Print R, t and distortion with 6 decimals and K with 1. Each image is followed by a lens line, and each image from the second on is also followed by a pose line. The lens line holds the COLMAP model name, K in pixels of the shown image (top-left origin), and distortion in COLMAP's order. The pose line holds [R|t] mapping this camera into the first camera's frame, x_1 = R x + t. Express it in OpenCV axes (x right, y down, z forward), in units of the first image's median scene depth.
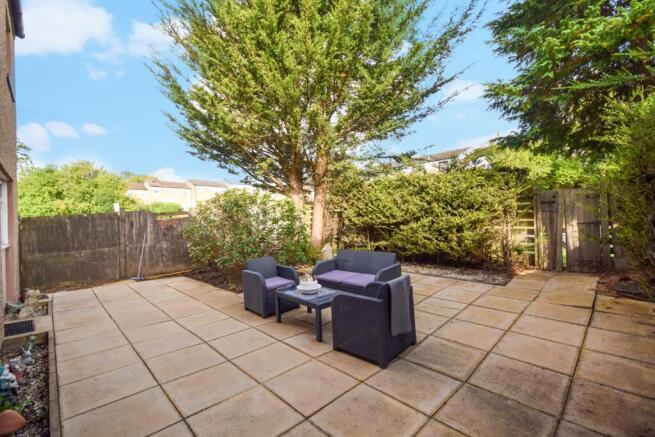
lens RADIAL K [[290.0, 0, 327.2], [0, 290.0, 218.8], [0, 0, 1]] dist [0.002642, 0.000092]
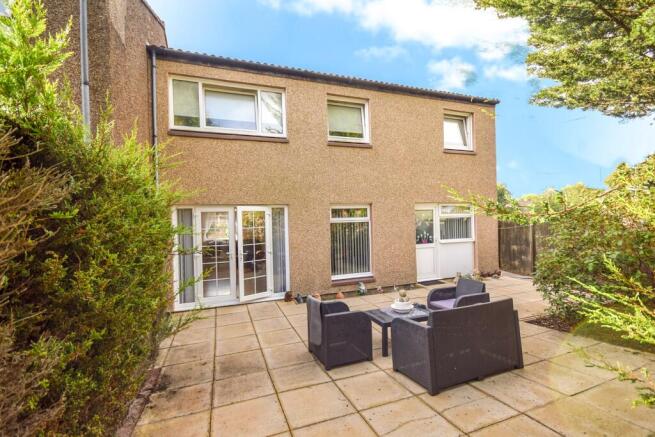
lens RADIAL K [[290.0, 0, 326.6], [0, 290.0, 218.4], [0, 0, 1]] dist [0.002642, 0.000092]
pose [[-0.400645, 0.037213, -0.915477, 1.768554], [0.039836, 0.998937, 0.023172, -0.239622], [0.915367, -0.027186, -0.401701, 1.990823]]
